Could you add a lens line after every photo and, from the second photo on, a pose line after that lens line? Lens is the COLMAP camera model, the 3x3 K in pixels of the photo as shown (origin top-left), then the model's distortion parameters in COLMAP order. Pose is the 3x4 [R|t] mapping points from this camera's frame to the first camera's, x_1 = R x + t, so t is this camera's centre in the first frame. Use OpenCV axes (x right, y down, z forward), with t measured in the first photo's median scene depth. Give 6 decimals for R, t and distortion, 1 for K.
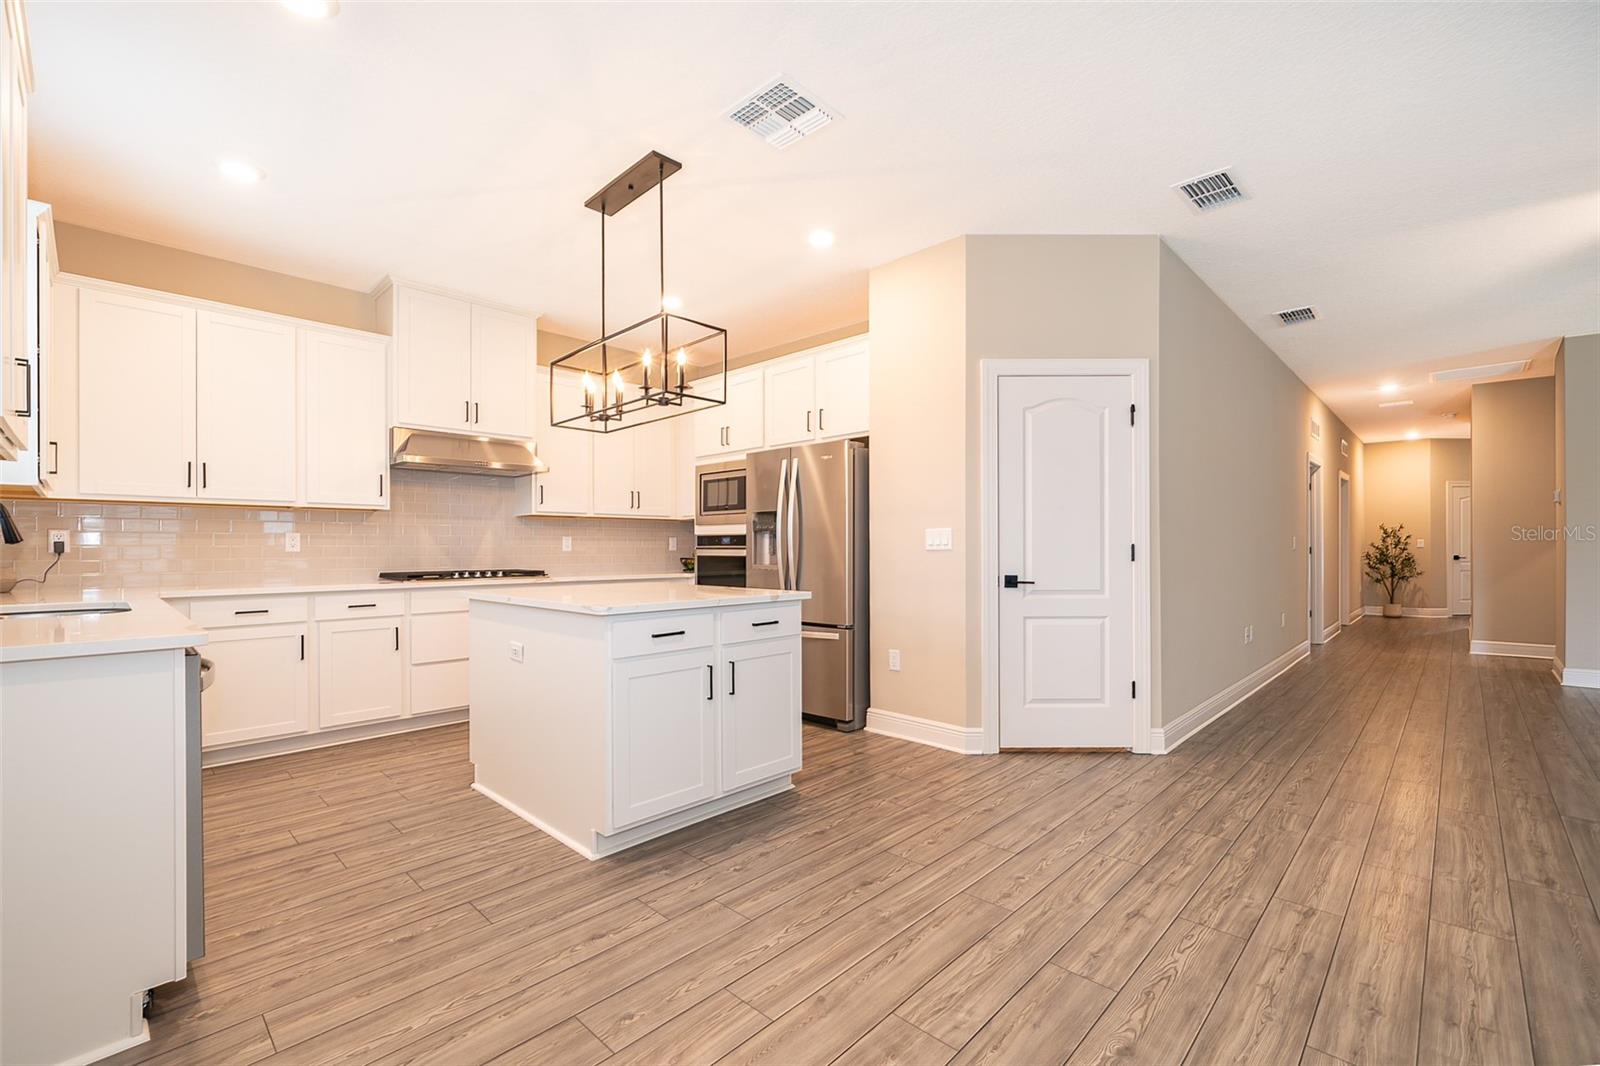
lens RADIAL K [[662.7, 0, 812.9], [0, 662.7, 547.7], [0, 0, 1]] dist [-0.003950, 0.000850]
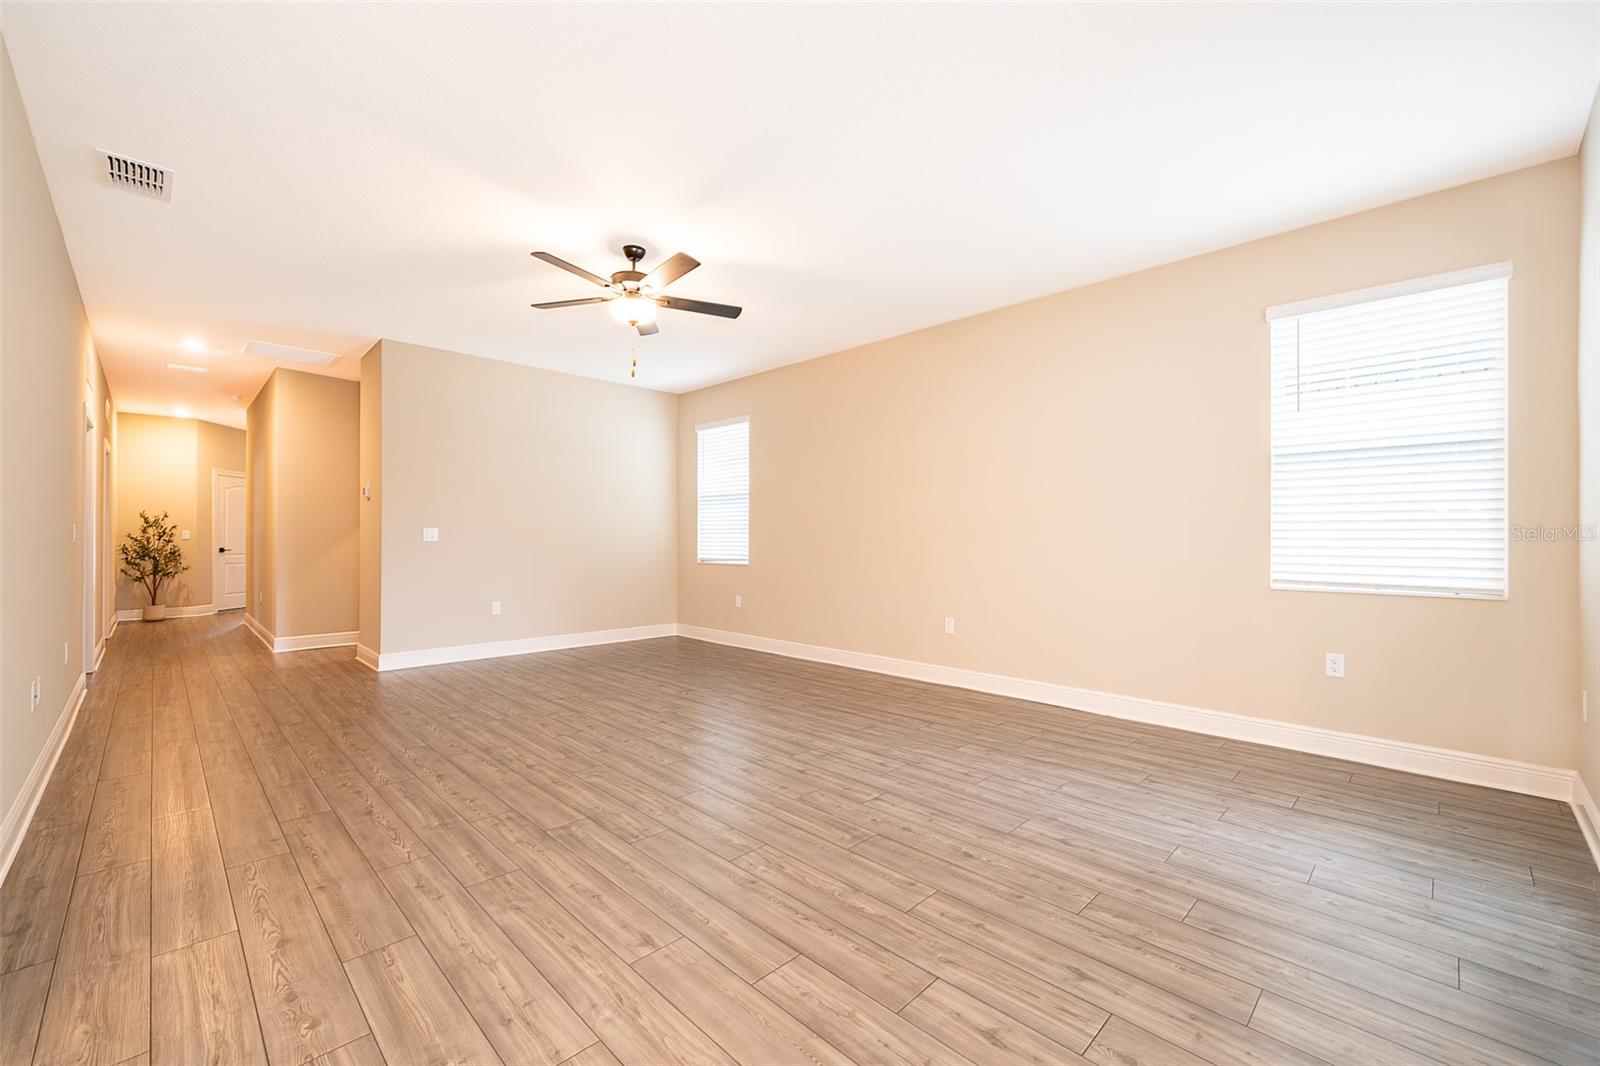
lens RADIAL K [[662.7, 0, 776.8], [0, 662.7, 542.3], [0, 0, 1]] dist [-0.003950, 0.000850]
pose [[0.040283, -0.001894, 0.999187, 0.152680], [-0.003510, 0.999992, 0.002037, -0.002453], [-0.999182, -0.003589, 0.040276, 0.443628]]
